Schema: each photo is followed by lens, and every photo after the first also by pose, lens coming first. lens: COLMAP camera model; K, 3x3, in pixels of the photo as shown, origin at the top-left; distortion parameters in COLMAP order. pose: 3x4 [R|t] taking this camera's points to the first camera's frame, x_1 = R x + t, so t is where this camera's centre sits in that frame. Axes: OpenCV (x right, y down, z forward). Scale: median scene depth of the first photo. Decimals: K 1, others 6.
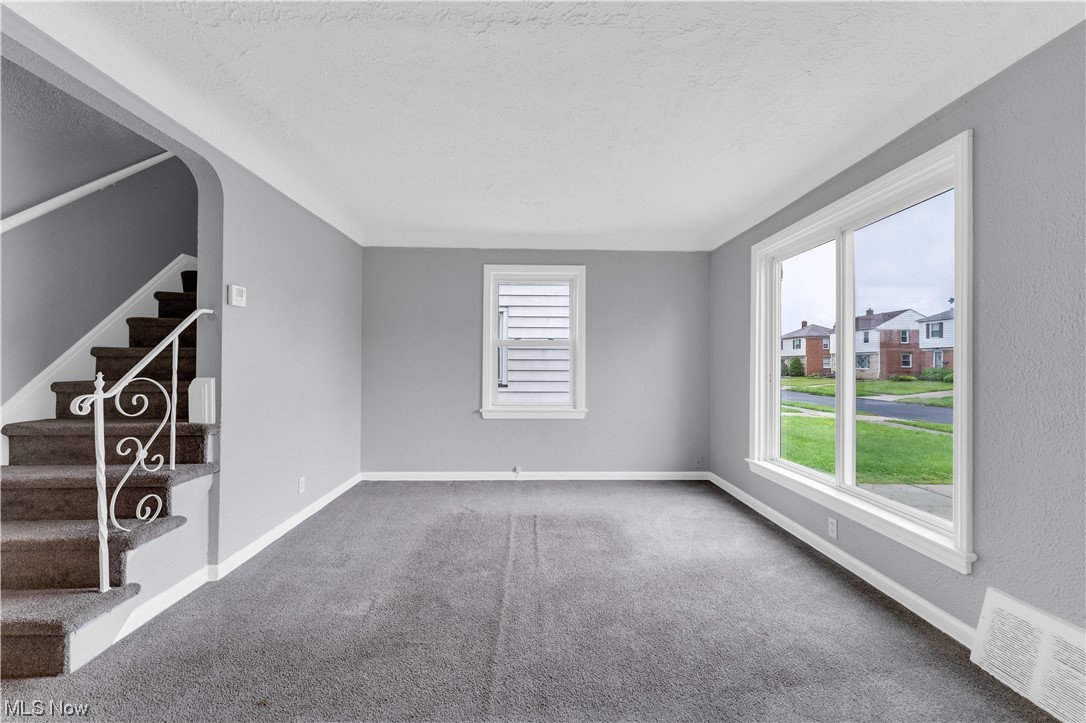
lens RADIAL K [[441.3, 0, 546.0], [0, 441.3, 365.8], [0, 0, 1]] dist [-0.000410, 0.000218]
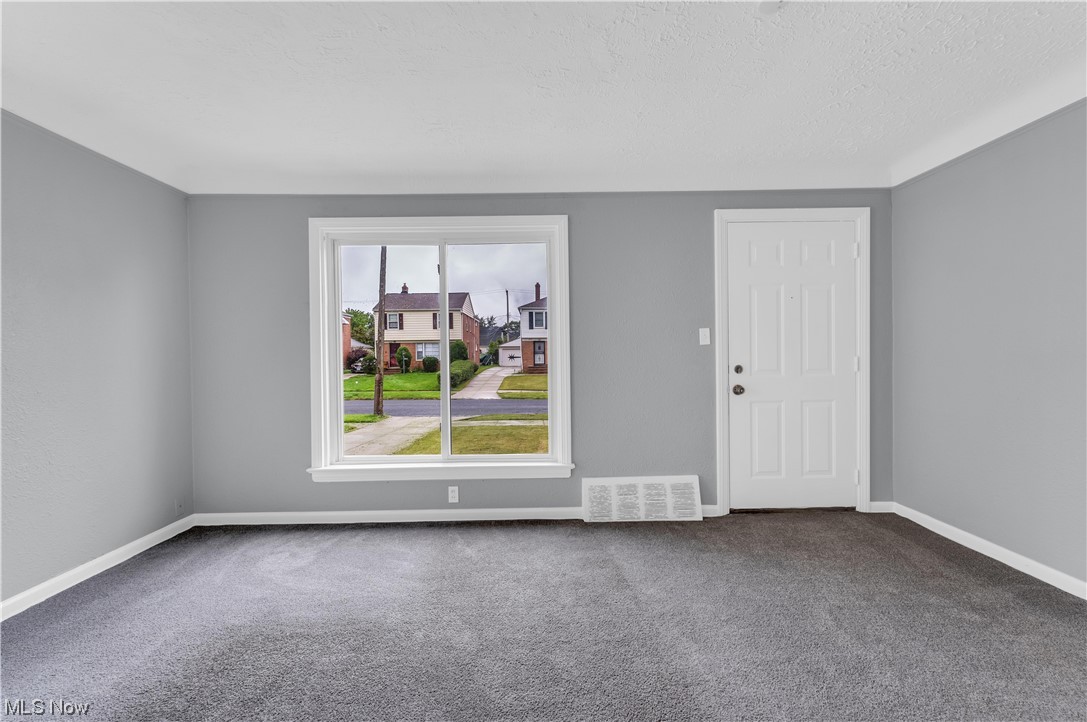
lens RADIAL K [[441.7, 0, 542.4], [0, 441.7, 356.8], [0, 0, 1]] dist [-0.000410, 0.000218]
pose [[0.022589, -0.007887, 0.999714, -0.555108], [0.016434, 0.999837, 0.007517, -0.002958], [-0.999610, 0.016259, 0.022715, 0.790004]]
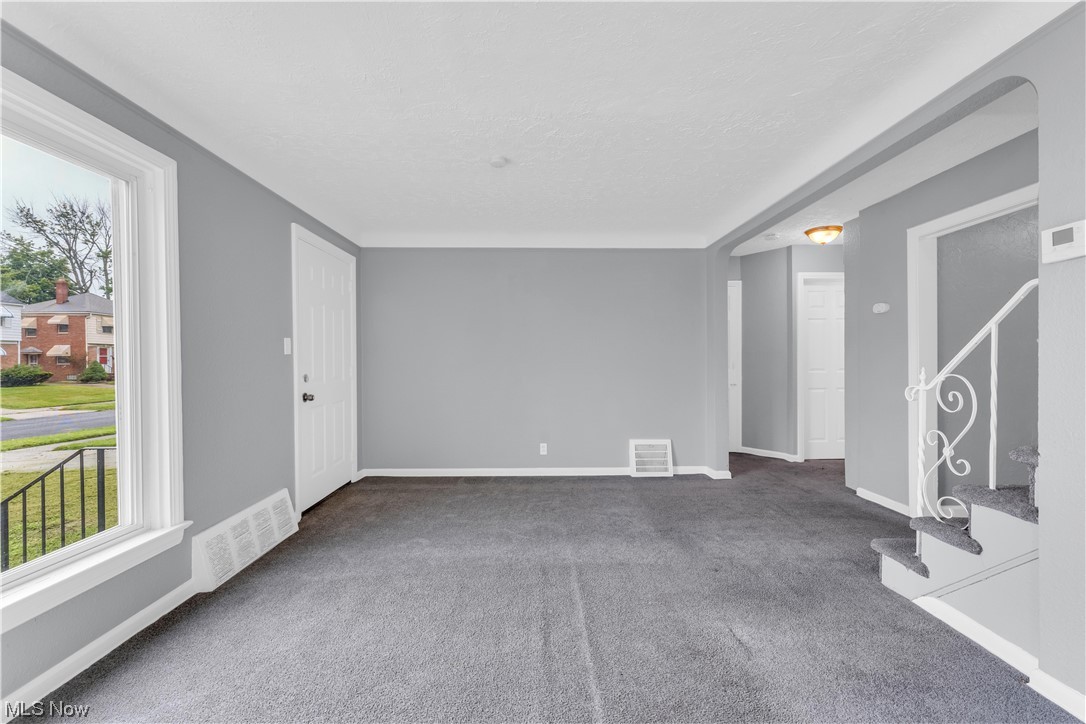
lens RADIAL K [[441.3, 0, 538.4], [0, 441.3, 359.9], [0, 0, 1]] dist [-0.000410, 0.000218]
pose [[-0.999586, 0.003209, 0.028589, -0.023795], [0.003414, 0.999969, 0.007148, -0.011991], [-0.028565, 0.007243, -0.999566, 1.596868]]
